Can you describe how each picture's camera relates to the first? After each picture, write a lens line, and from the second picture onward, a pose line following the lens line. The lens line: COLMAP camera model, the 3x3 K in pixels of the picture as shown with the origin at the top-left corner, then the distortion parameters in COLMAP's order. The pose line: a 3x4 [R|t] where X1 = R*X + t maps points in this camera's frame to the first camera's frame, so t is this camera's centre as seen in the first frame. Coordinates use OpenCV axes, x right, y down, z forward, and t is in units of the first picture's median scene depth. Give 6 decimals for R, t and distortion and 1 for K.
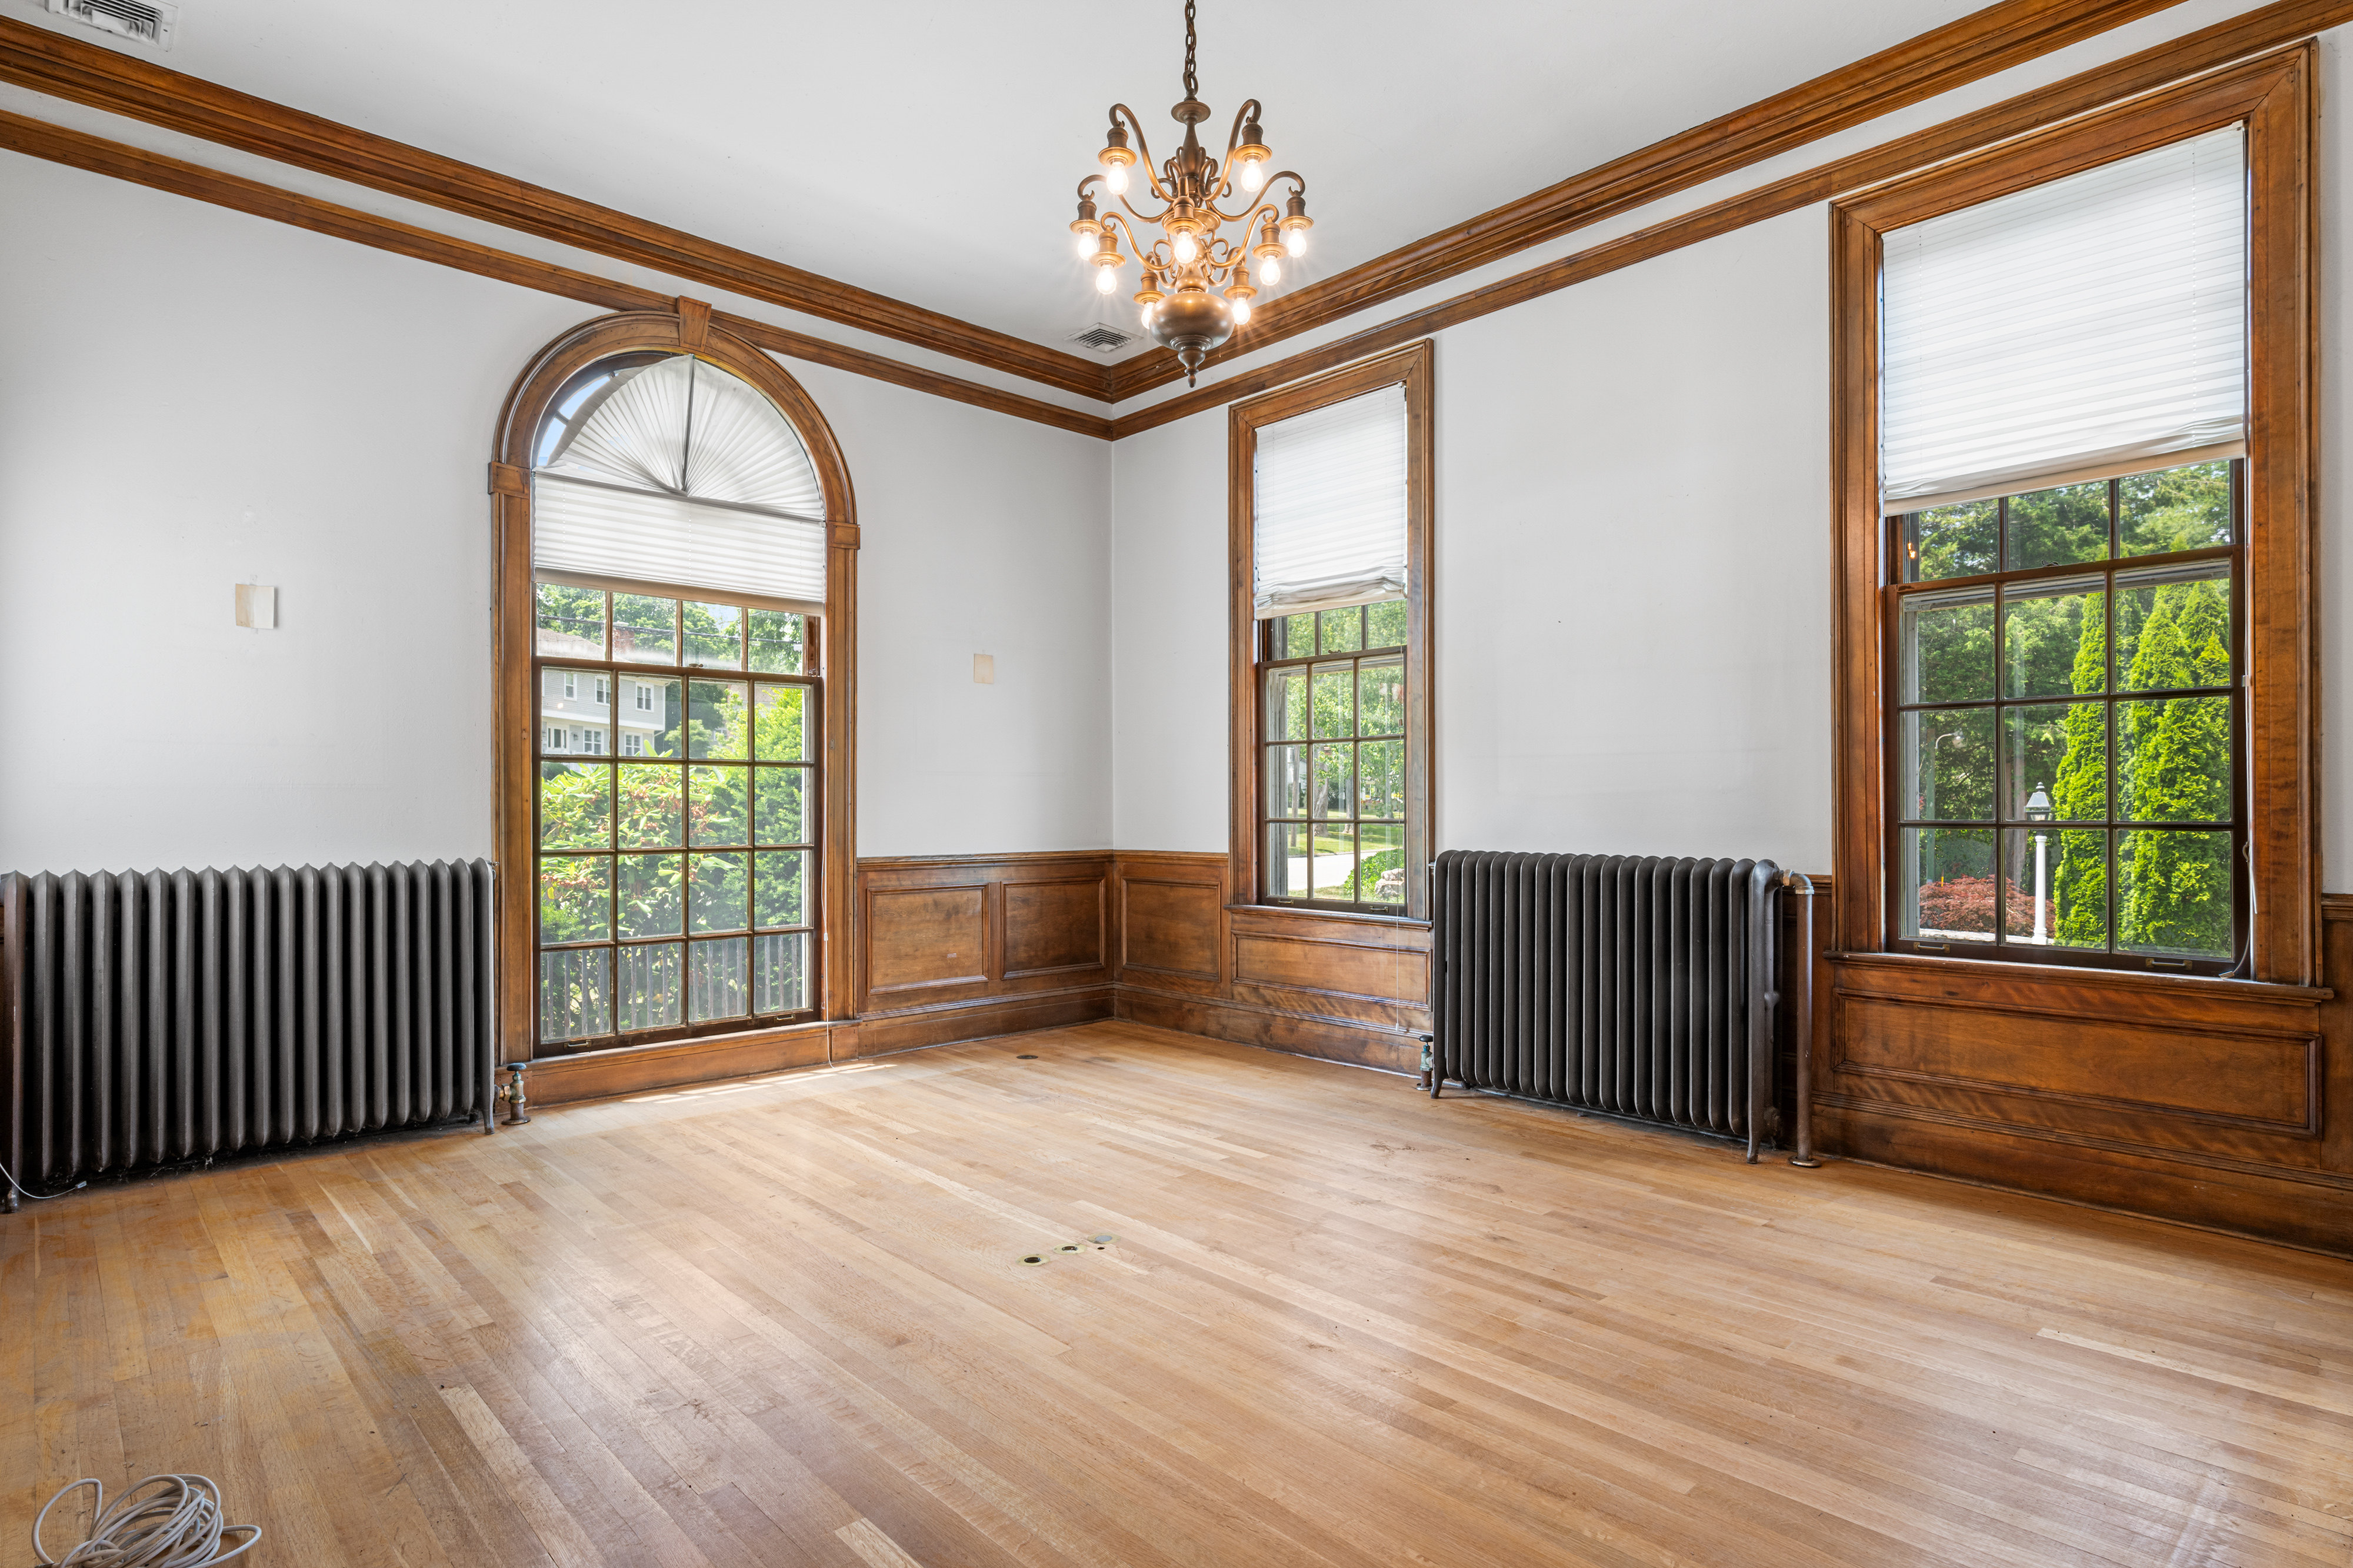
lens RADIAL K [[1232.4, 0, 1180.4], [0, 1232.4, 802.3], [0, 0, 1]] dist [0.001302, 0.000331]
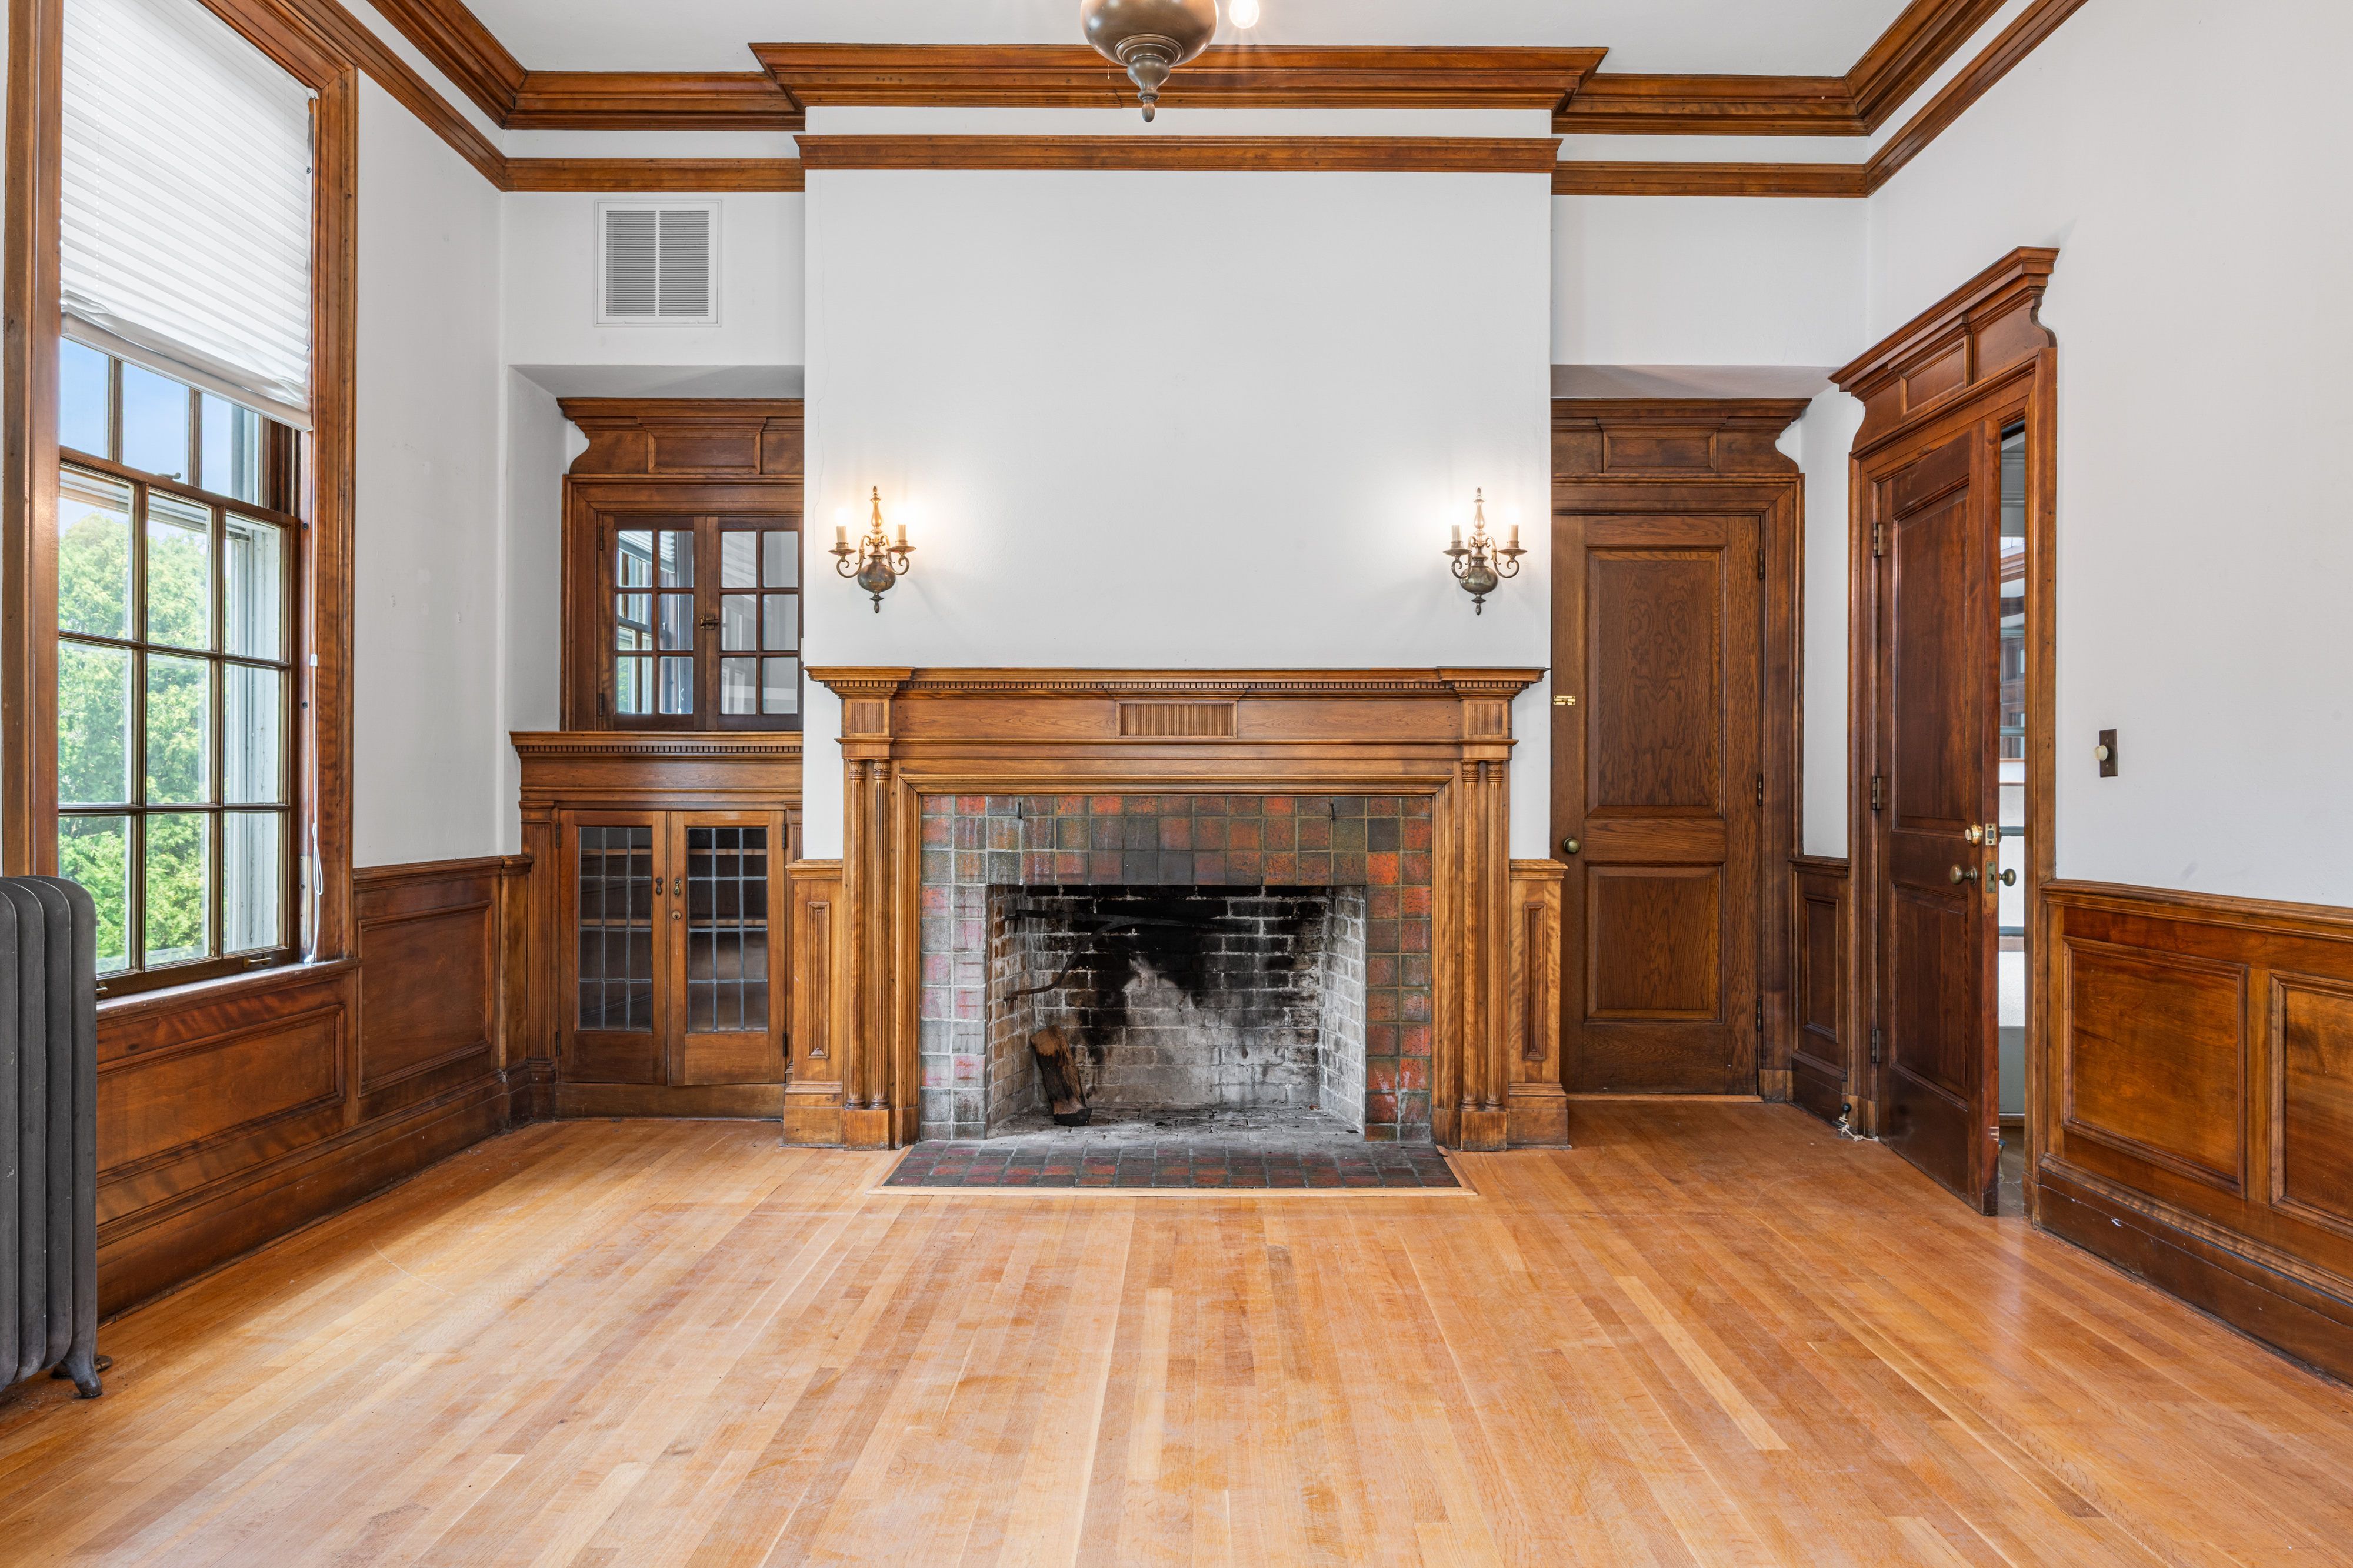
lens RADIAL K [[1576.1, 0, 1177.0], [0, 1576.1, 791.3], [0, 0, 1]] dist [-0.006253, -0.001532]
pose [[-0.738112, 0.004952, 0.674661, -0.541414], [-0.004122, 0.999921, -0.011849, 0.020767], [-0.674666, -0.011526, -0.738033, 1.588486]]
